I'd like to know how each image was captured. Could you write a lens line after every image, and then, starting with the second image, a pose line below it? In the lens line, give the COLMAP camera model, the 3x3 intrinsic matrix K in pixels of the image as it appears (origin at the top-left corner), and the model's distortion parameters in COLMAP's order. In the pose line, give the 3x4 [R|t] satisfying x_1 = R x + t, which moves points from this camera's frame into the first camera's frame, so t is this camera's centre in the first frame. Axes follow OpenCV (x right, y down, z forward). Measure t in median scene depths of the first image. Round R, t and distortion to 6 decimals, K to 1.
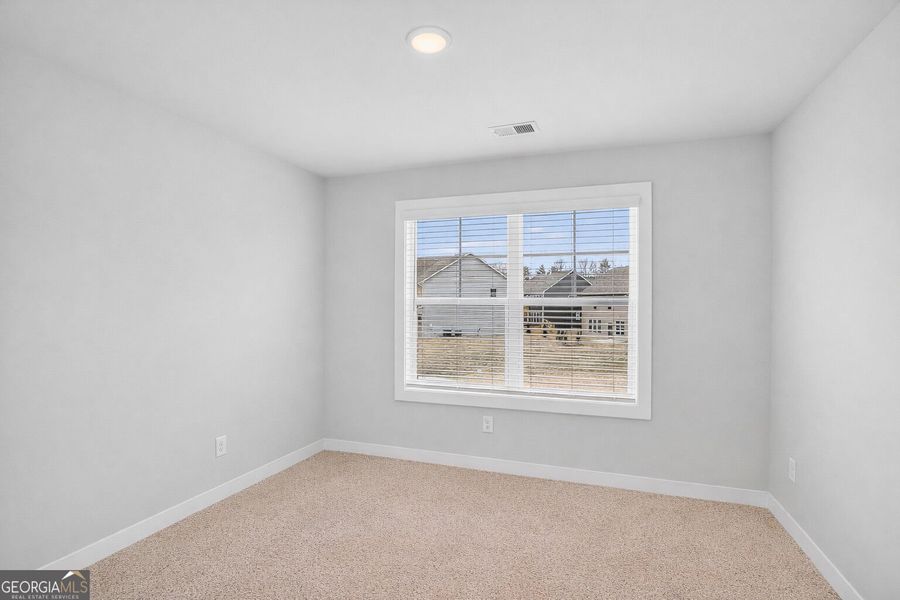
lens RADIAL K [[419.7, 0, 450.1], [0, 419.7, 296.1], [0, 0, 1]] dist [0.012592, 0.000223]
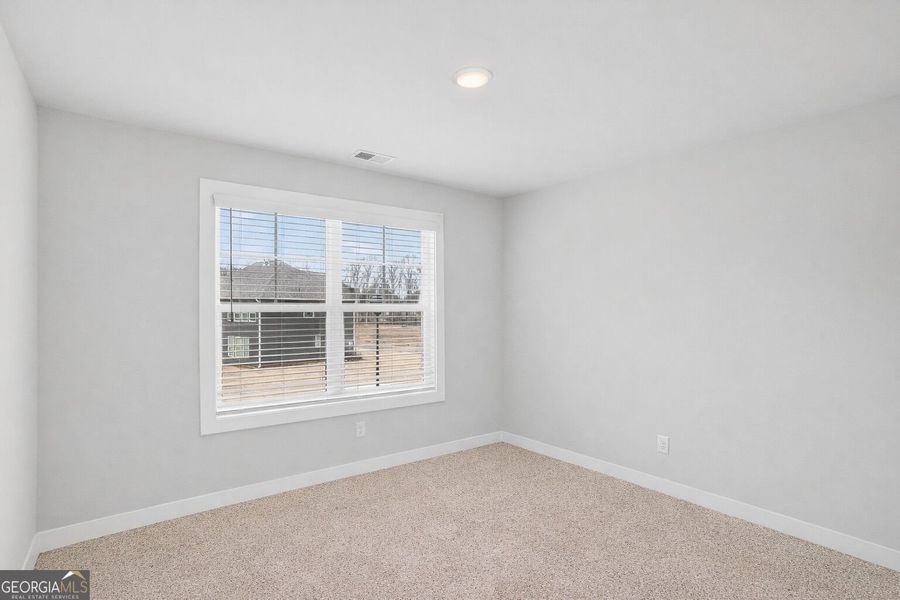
lens RADIAL K [[443.8, 0, 443.7], [0, 443.8, 301.1], [0, 0, 1]] dist [-0.044524, 0.001286]
pose [[0.595364, 0.006957, 0.803426, -0.547256], [-0.006255, 0.999972, -0.004024, -0.000316], [-0.803432, -0.002629, 0.595391, 0.177009]]
